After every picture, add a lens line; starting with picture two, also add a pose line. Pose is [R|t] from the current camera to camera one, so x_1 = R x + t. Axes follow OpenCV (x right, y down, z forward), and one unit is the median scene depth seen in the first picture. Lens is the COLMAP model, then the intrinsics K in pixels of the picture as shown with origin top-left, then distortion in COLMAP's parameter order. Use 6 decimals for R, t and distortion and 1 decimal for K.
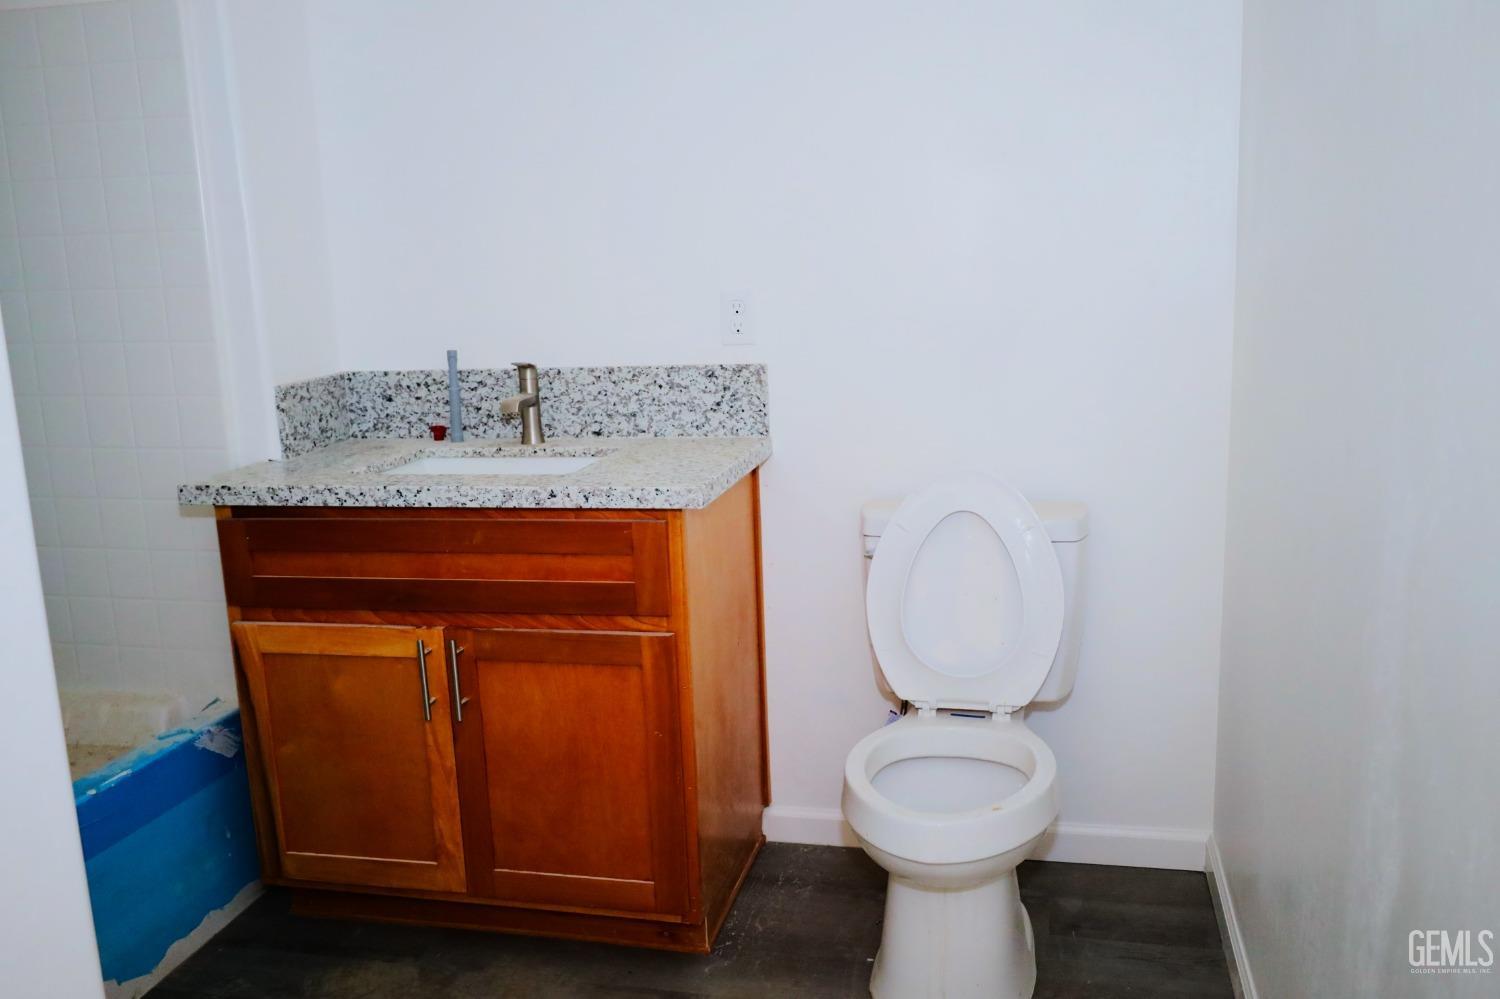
lens RADIAL K [[1272.8, 0, 755.6], [0, 1272.8, 501.4], [0, 0, 1]] dist [-0.032026, -0.017584]
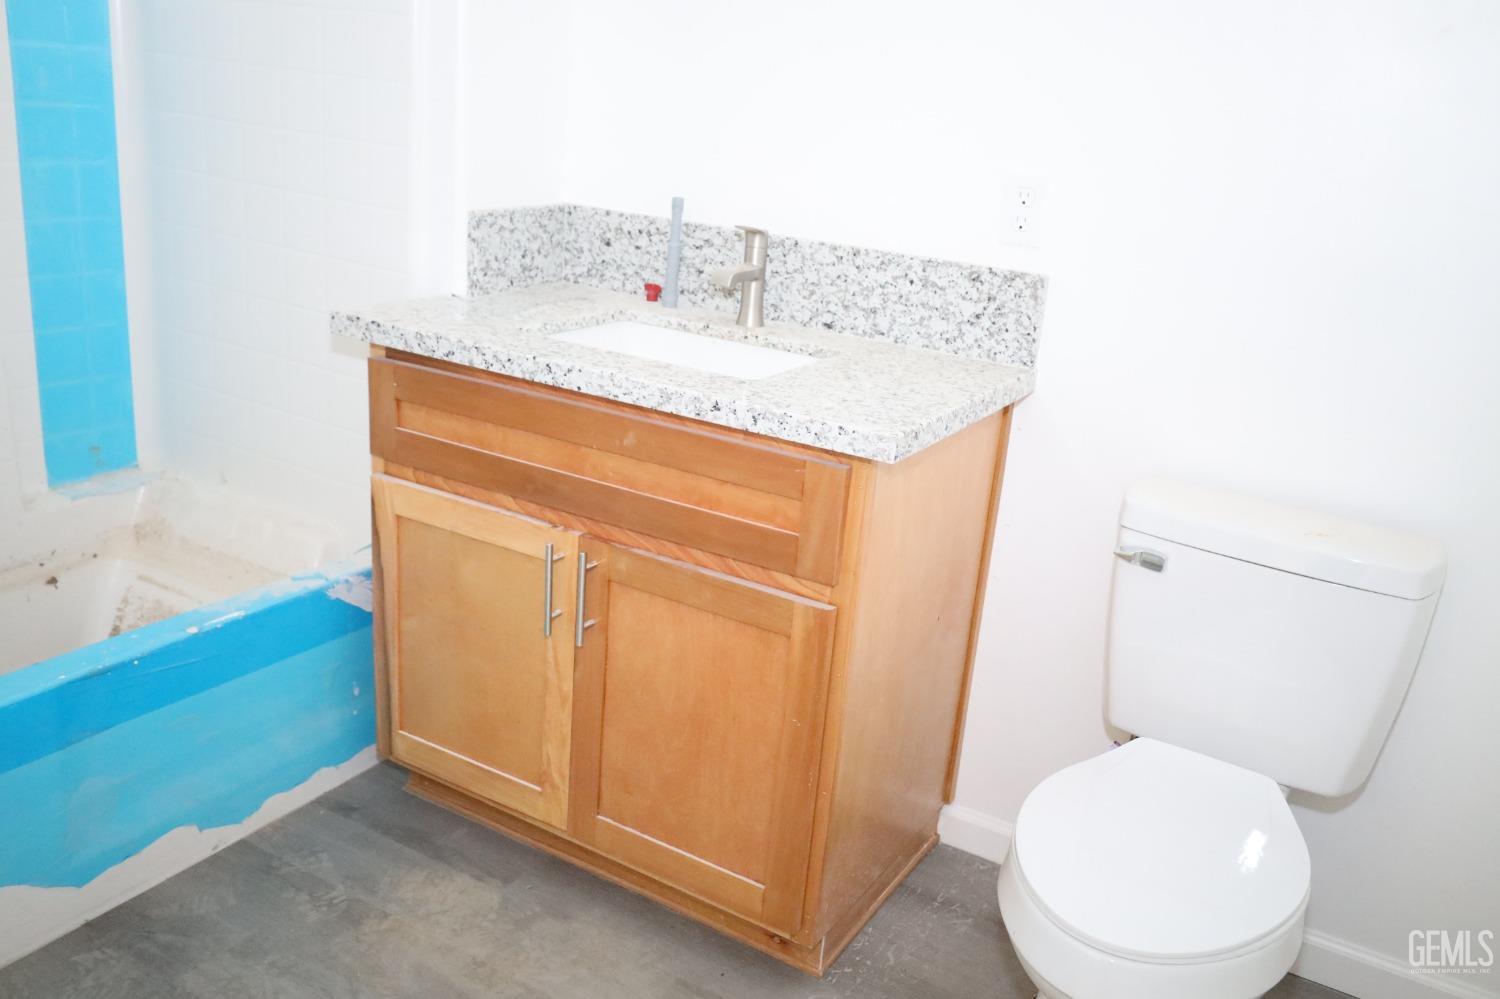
lens RADIAL K [[1272.8, 0, 747.4], [0, 1272.8, 501.6], [0, 0, 1]] dist [-0.032026, -0.017584]
pose [[0.946125, 0.205098, -0.250564, 0.062678], [-0.173587, 0.974497, 0.142208, -0.057996], [0.273341, -0.091052, 0.957598, 0.219878]]
